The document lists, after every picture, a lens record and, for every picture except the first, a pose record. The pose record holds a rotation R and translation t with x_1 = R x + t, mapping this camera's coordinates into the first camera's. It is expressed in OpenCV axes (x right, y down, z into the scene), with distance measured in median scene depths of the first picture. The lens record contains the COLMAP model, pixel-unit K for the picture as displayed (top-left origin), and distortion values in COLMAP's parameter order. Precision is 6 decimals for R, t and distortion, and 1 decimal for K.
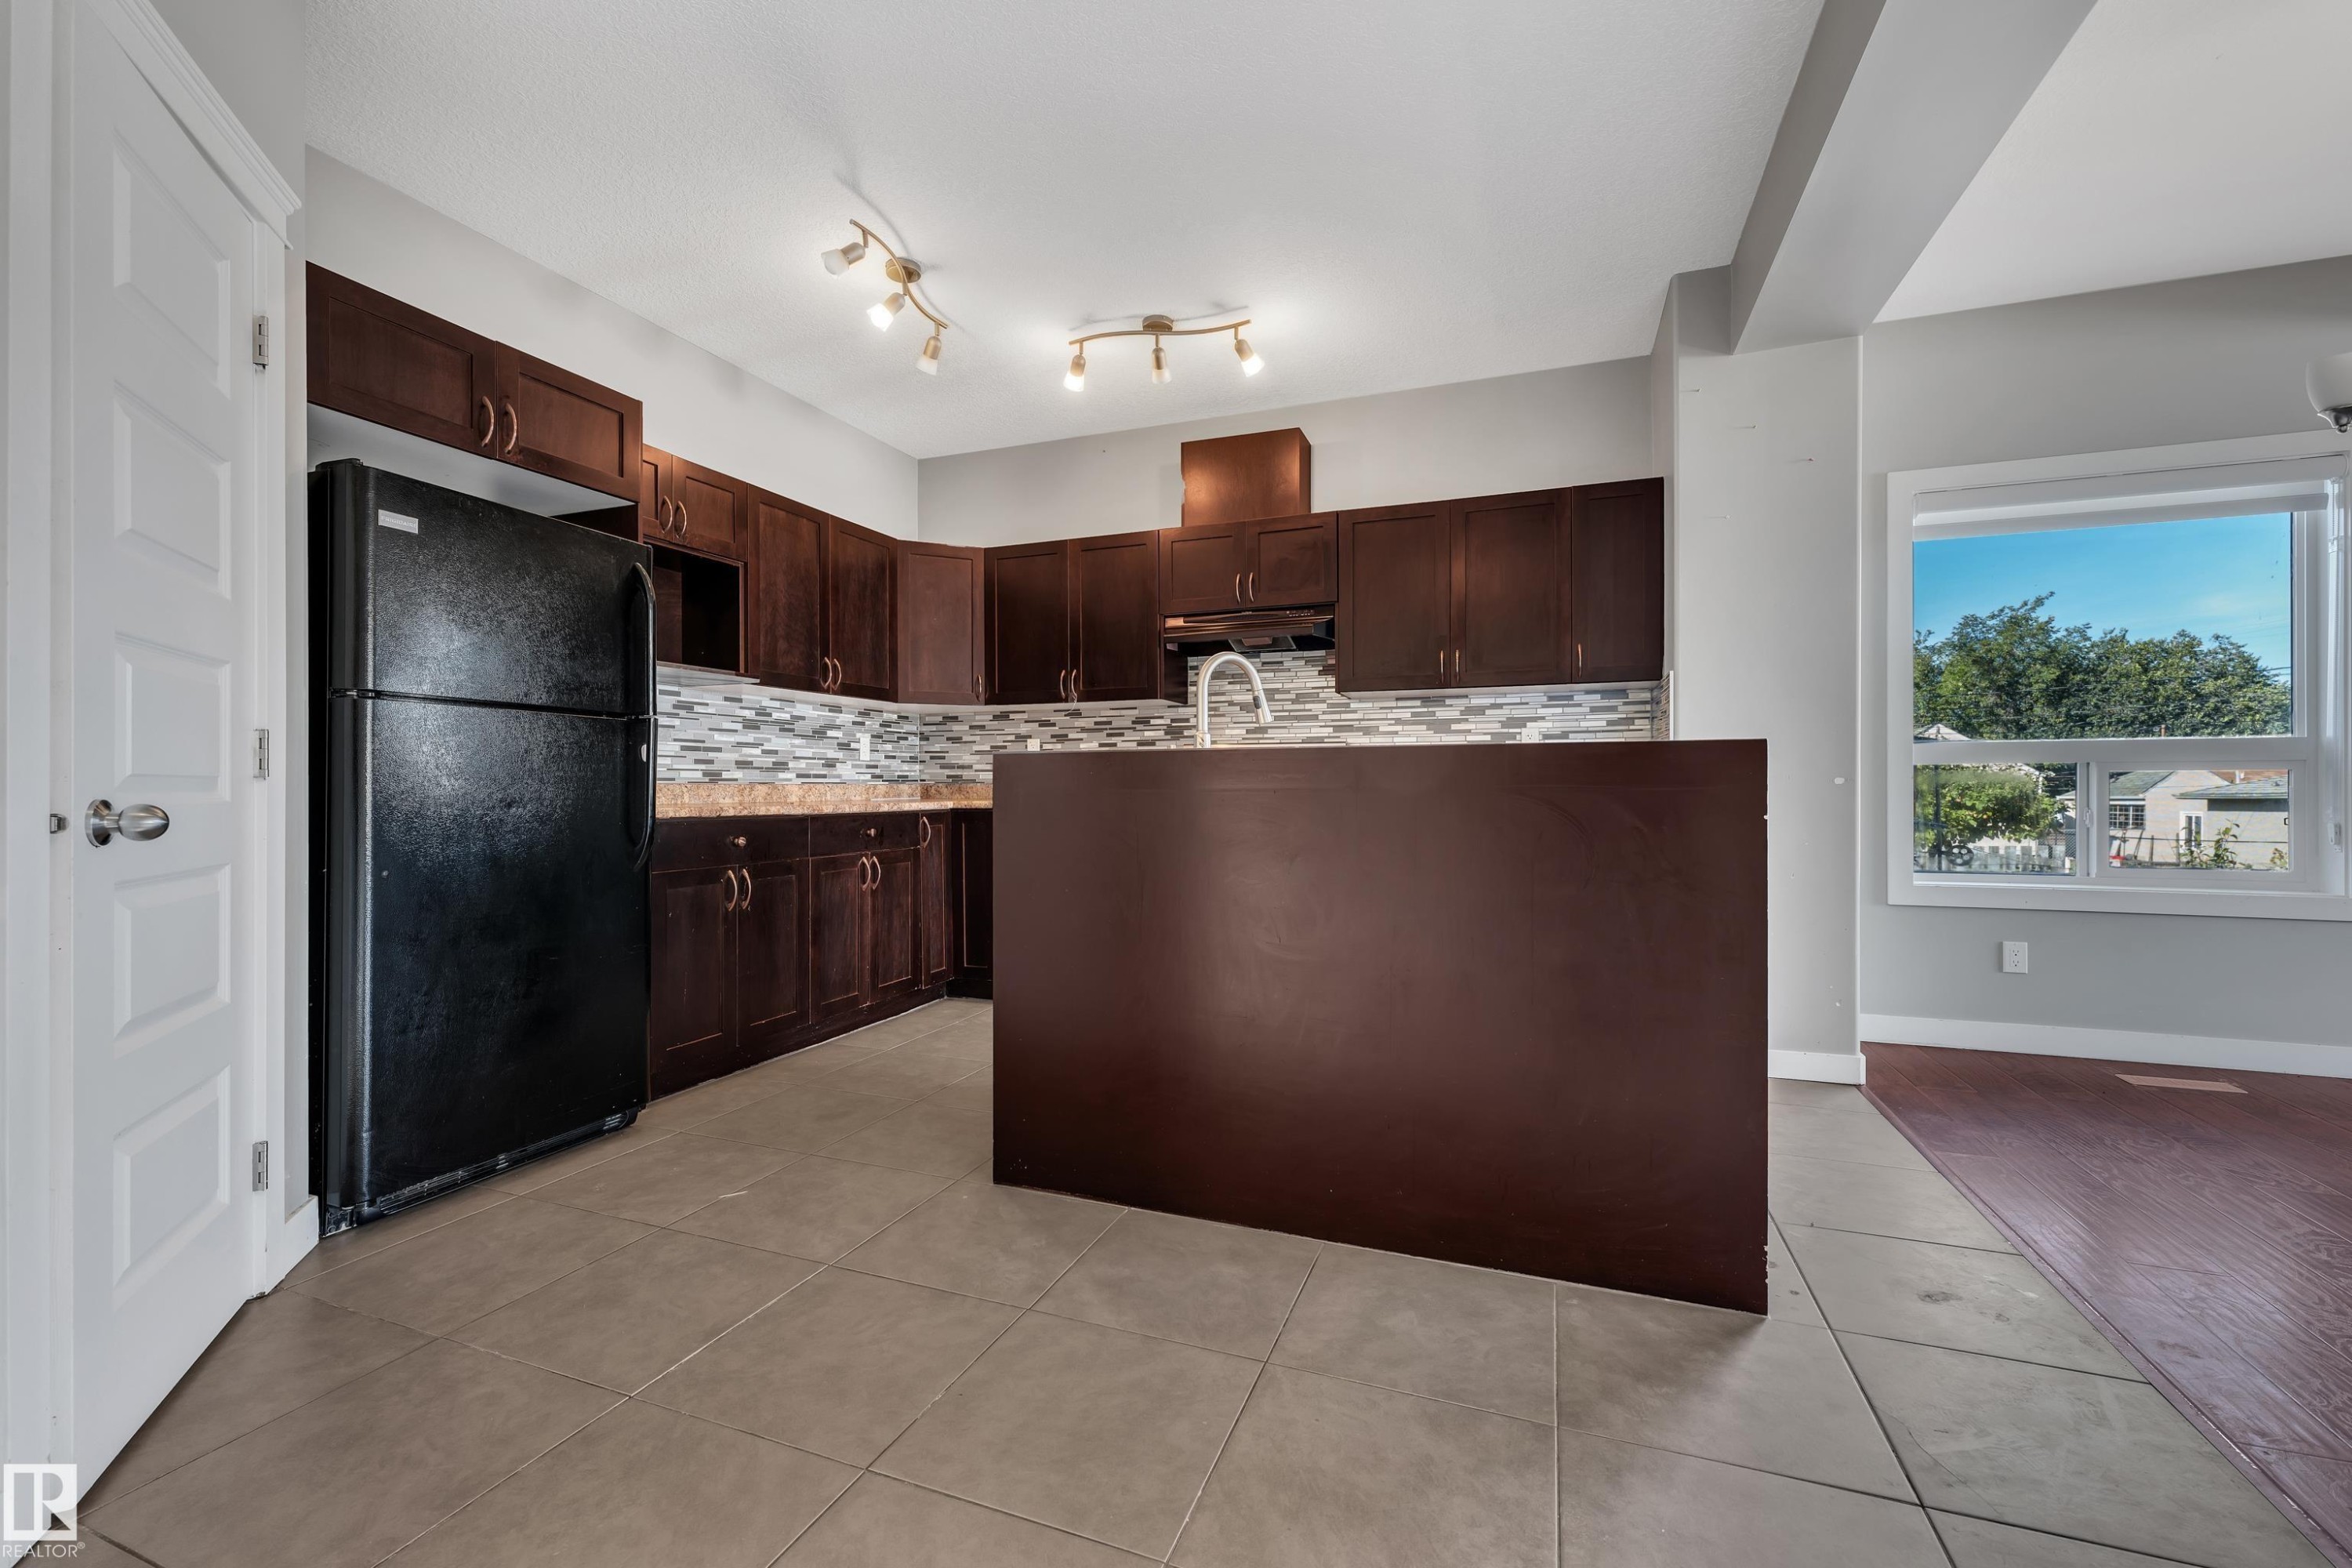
lens RADIAL K [[974.5, 0, 1166.7], [0, 974.5, 780.1], [0, 0, 1]] dist [0.001209, 0.000117]
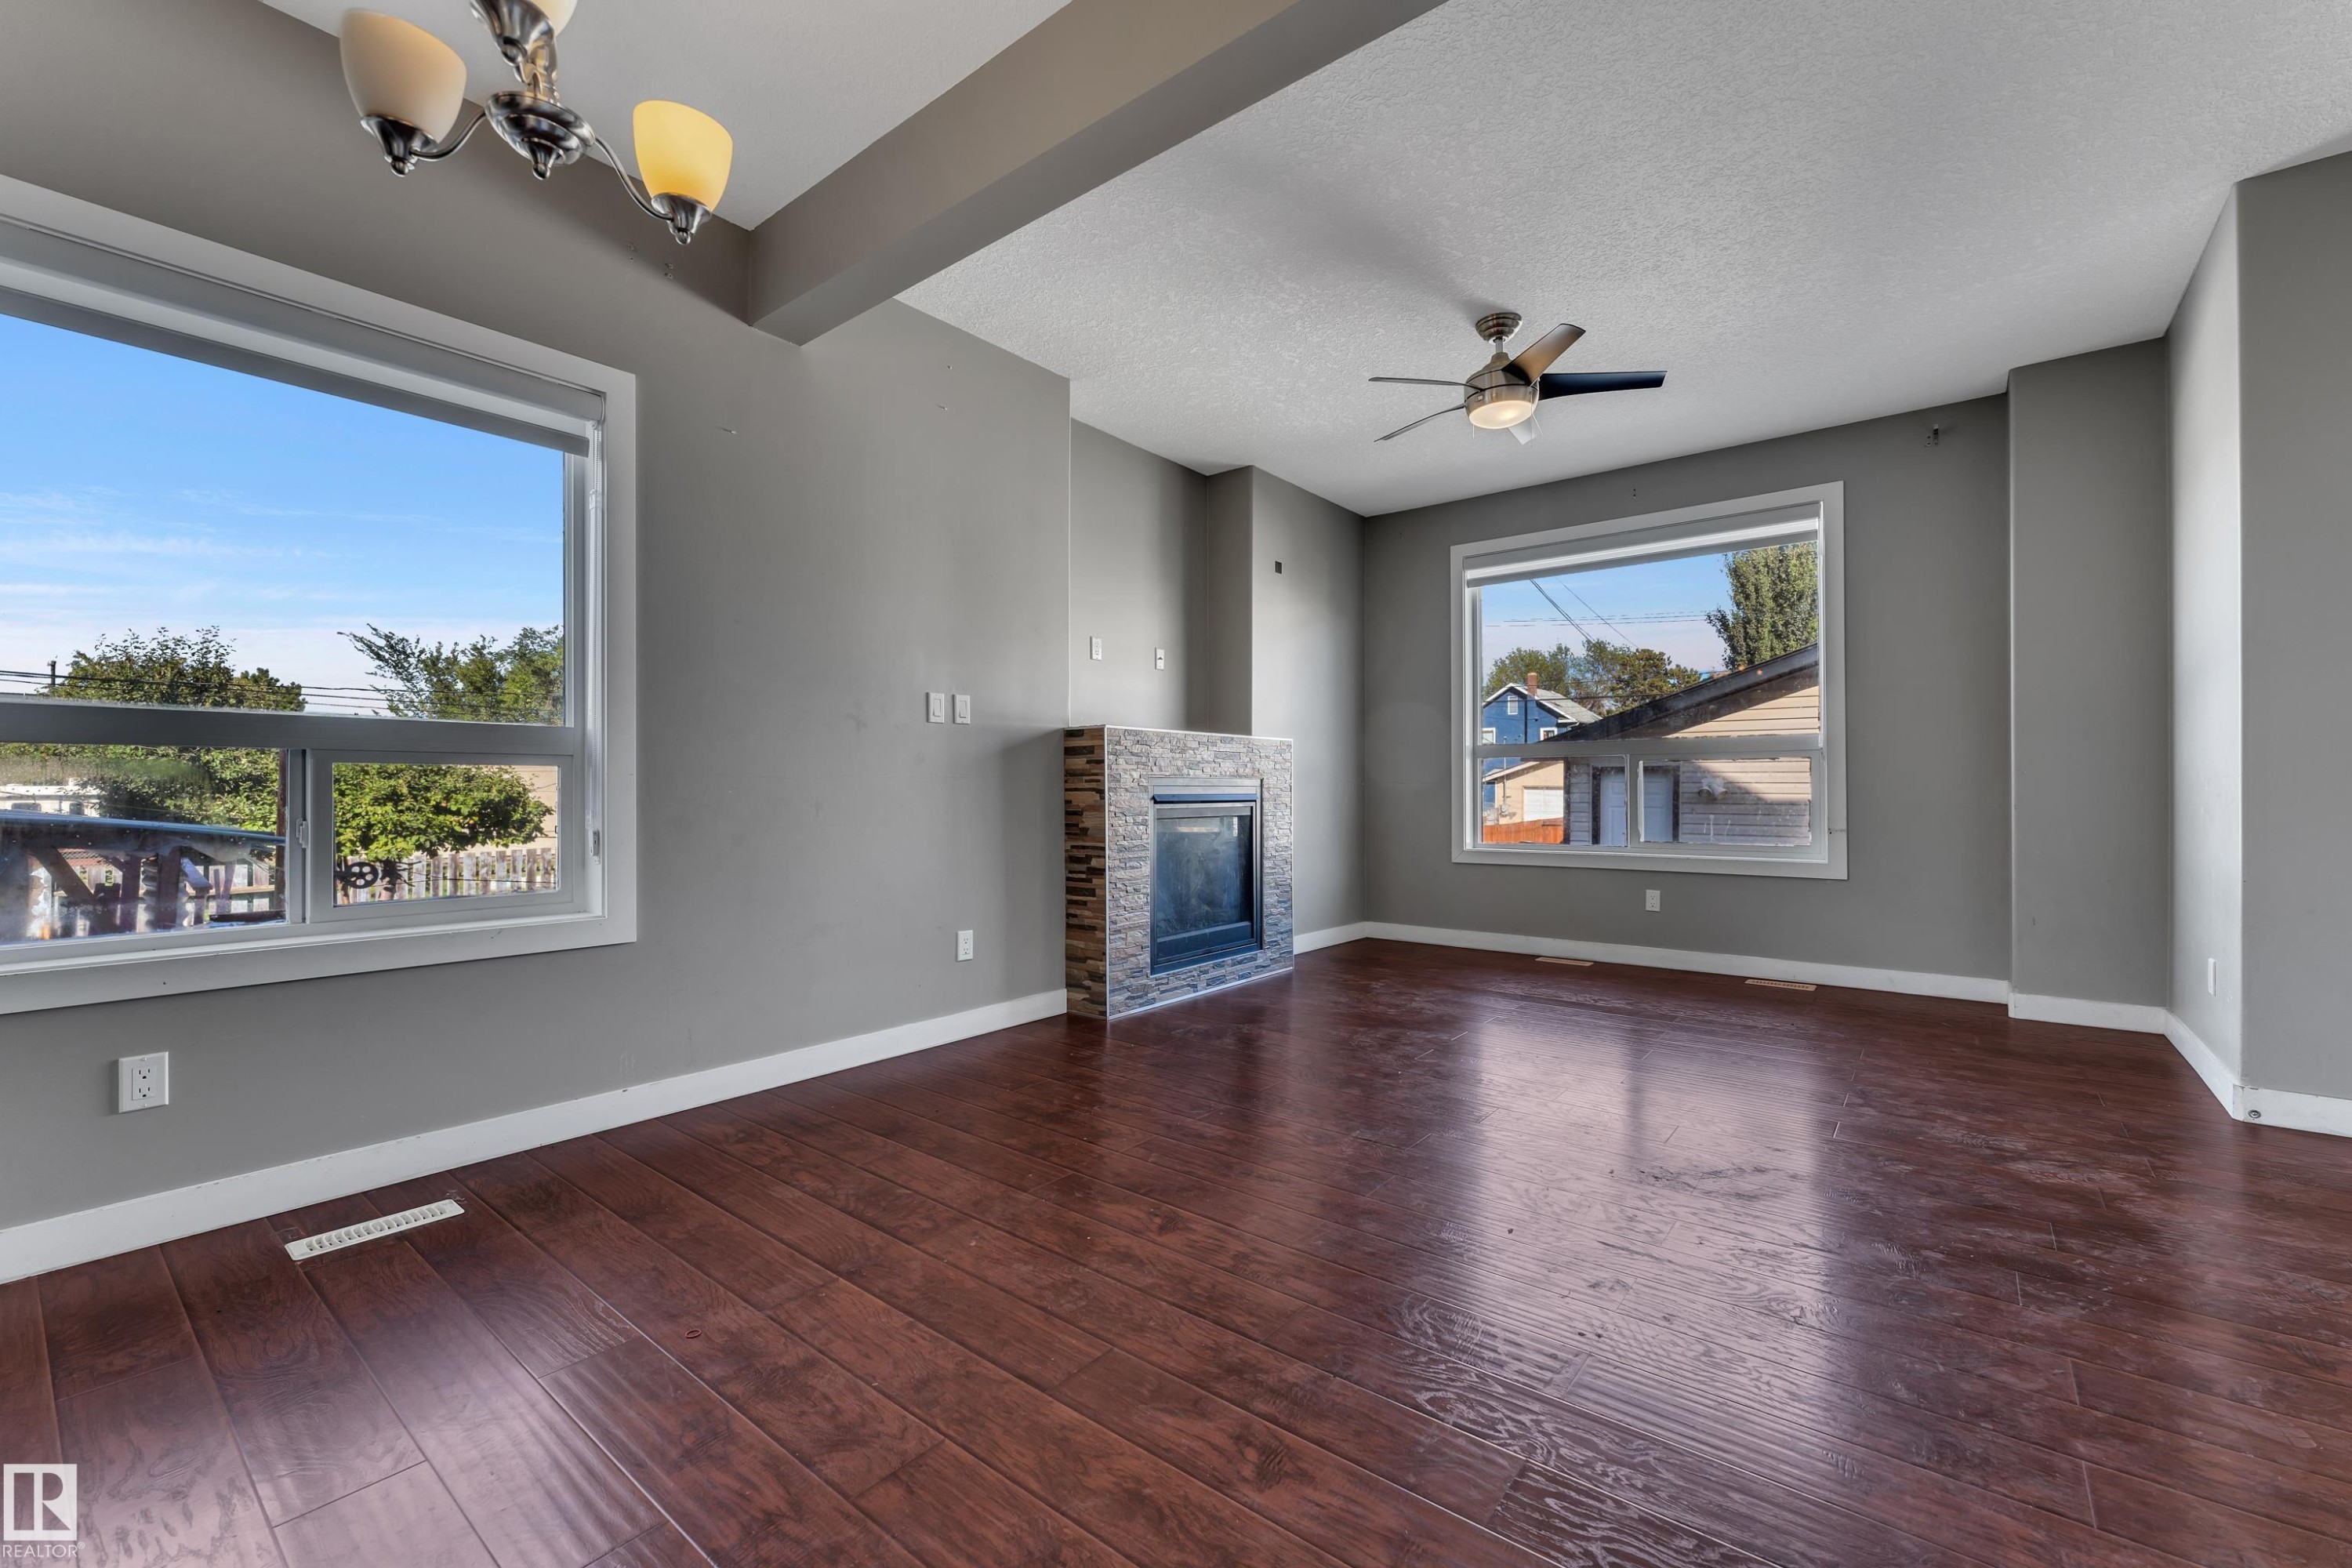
lens RADIAL K [[955.8, 0, 1184.8], [0, 955.8, 789.1], [0, 0, 1]] dist [-0.002853, -0.000098]
pose [[0.291704, 0.002644, 0.956505, 0.382612], [-0.007411, 0.999972, -0.000504, 0.003367], [-0.956480, -0.006942, 0.291715, 0.185113]]
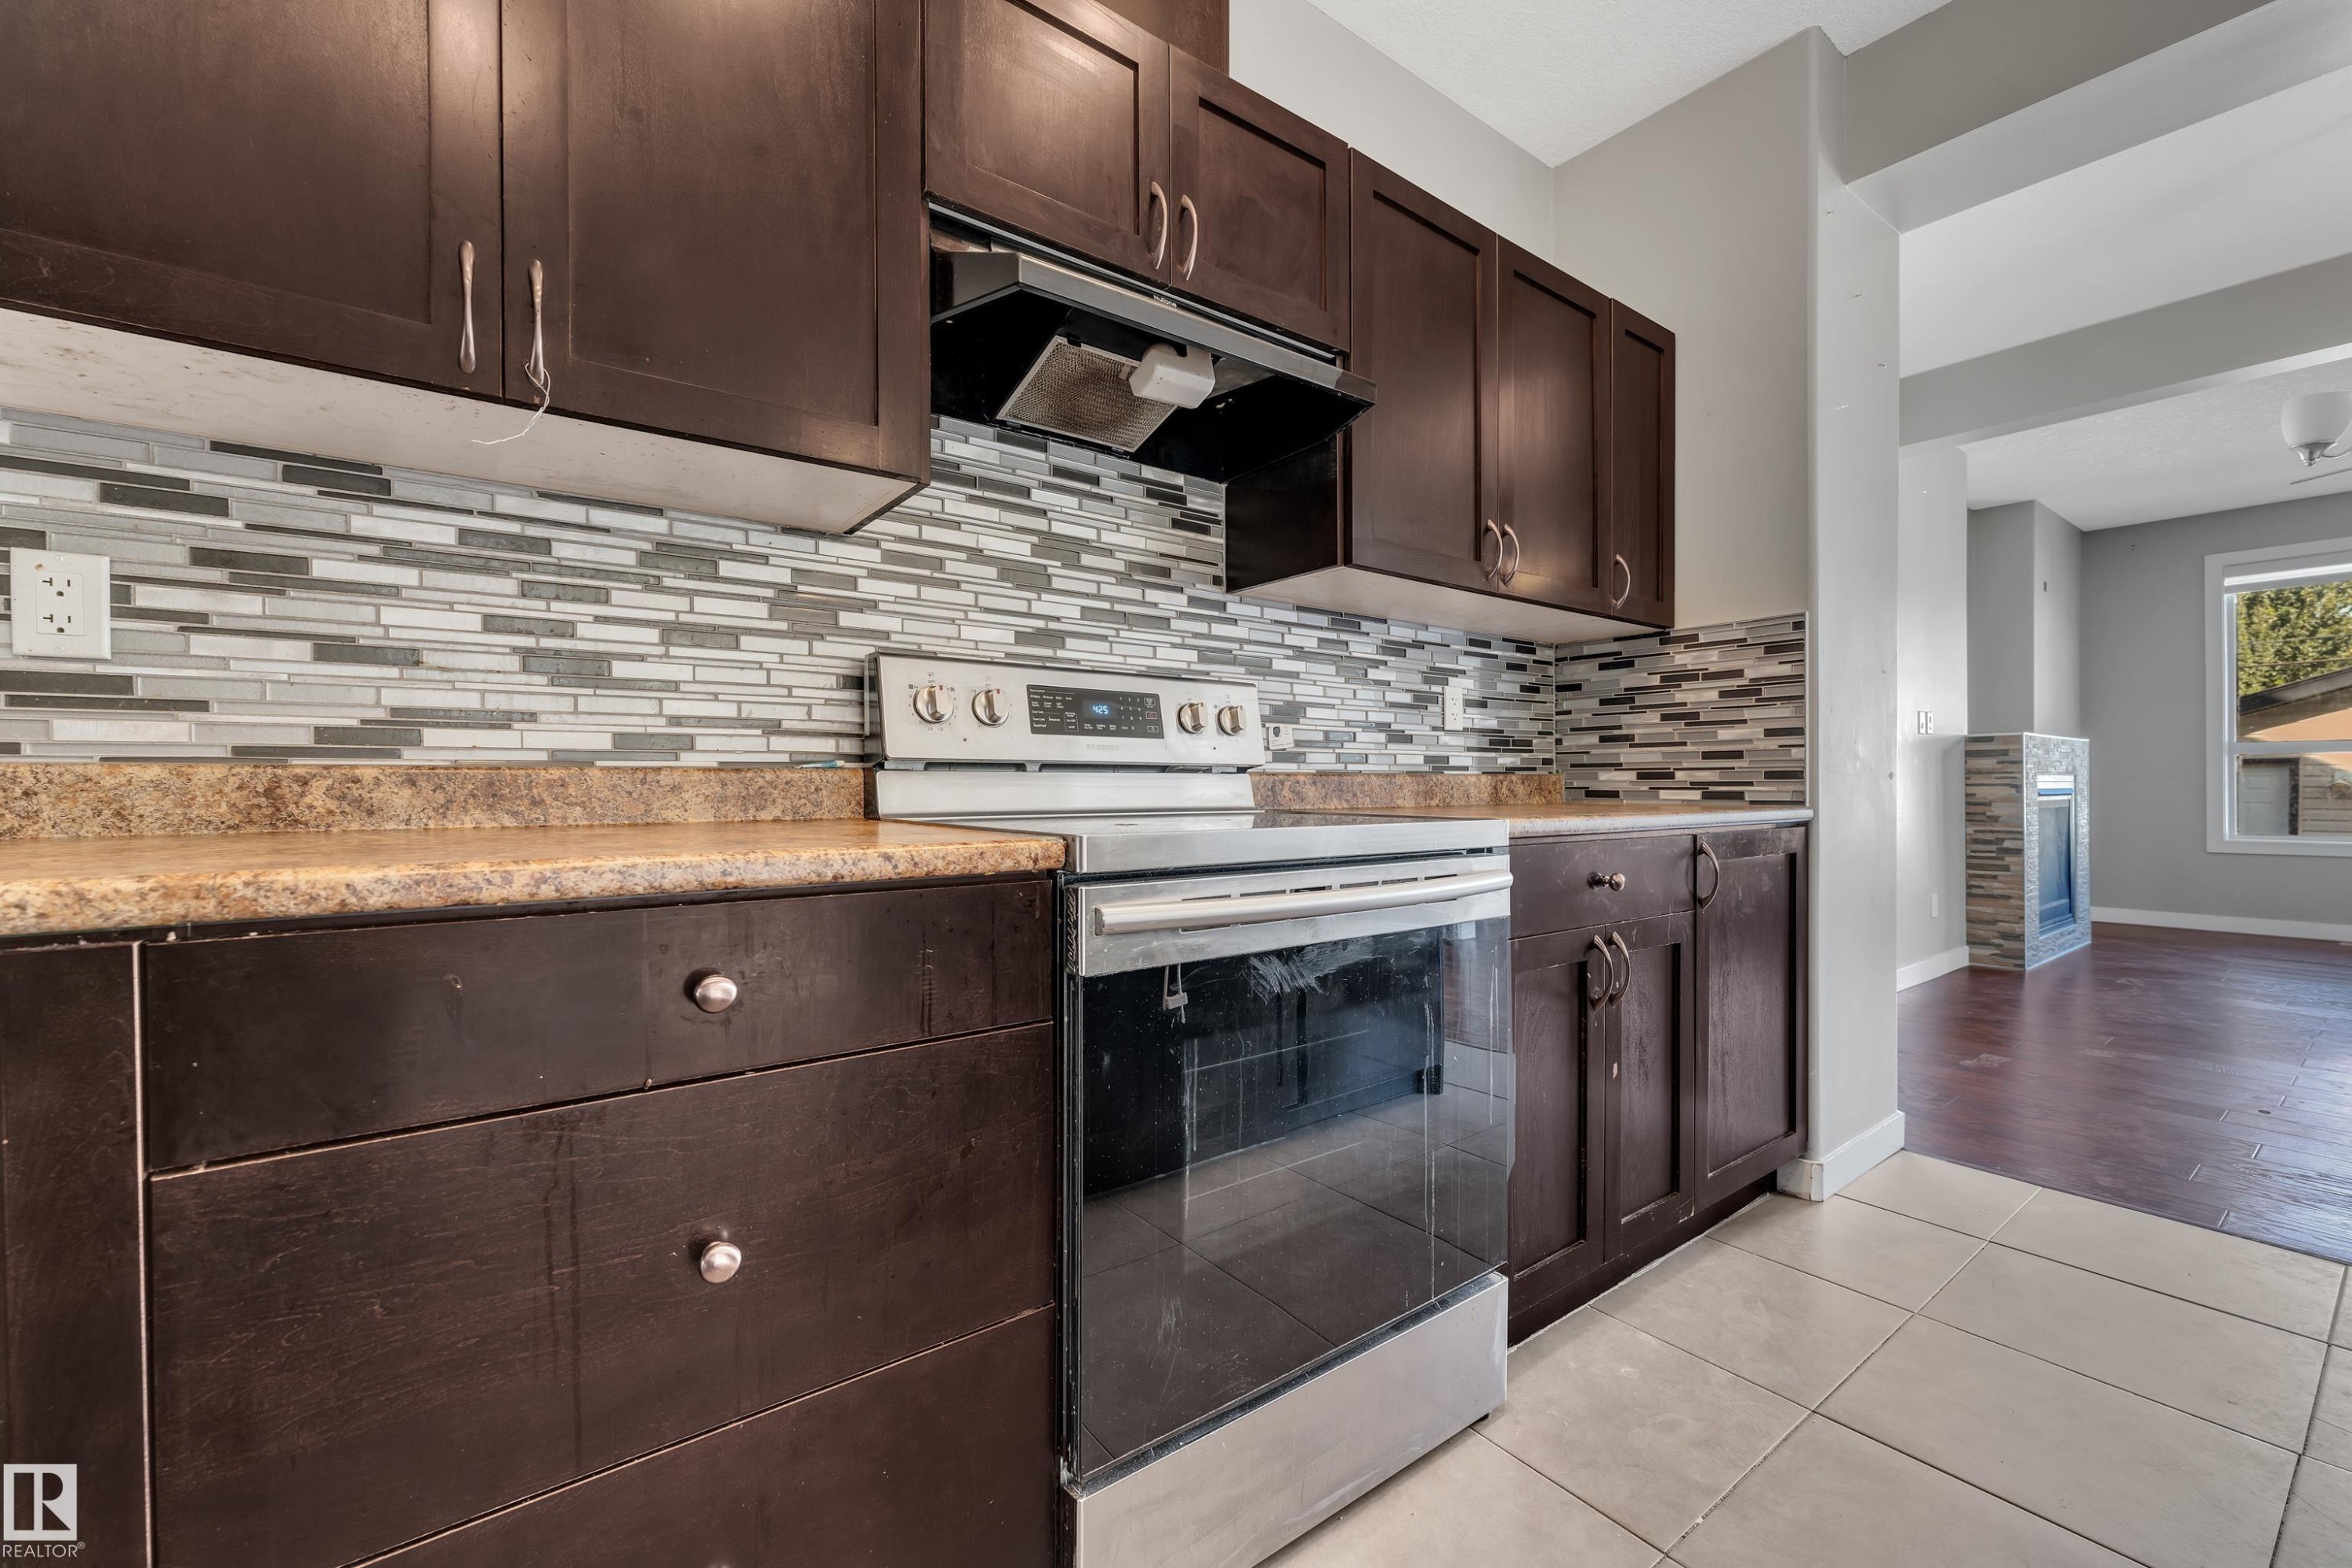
lens RADIAL K [[955.8, 0, 1184.8], [0, 955.8, 789.1], [0, 0, 1]] dist [-0.002853, -0.000098]
pose [[0.521022, -0.004506, 0.853531, -0.201438], [-0.007926, 0.999917, 0.010118, 0.005220], [-0.853506, -0.012037, 0.520944, 0.744819]]
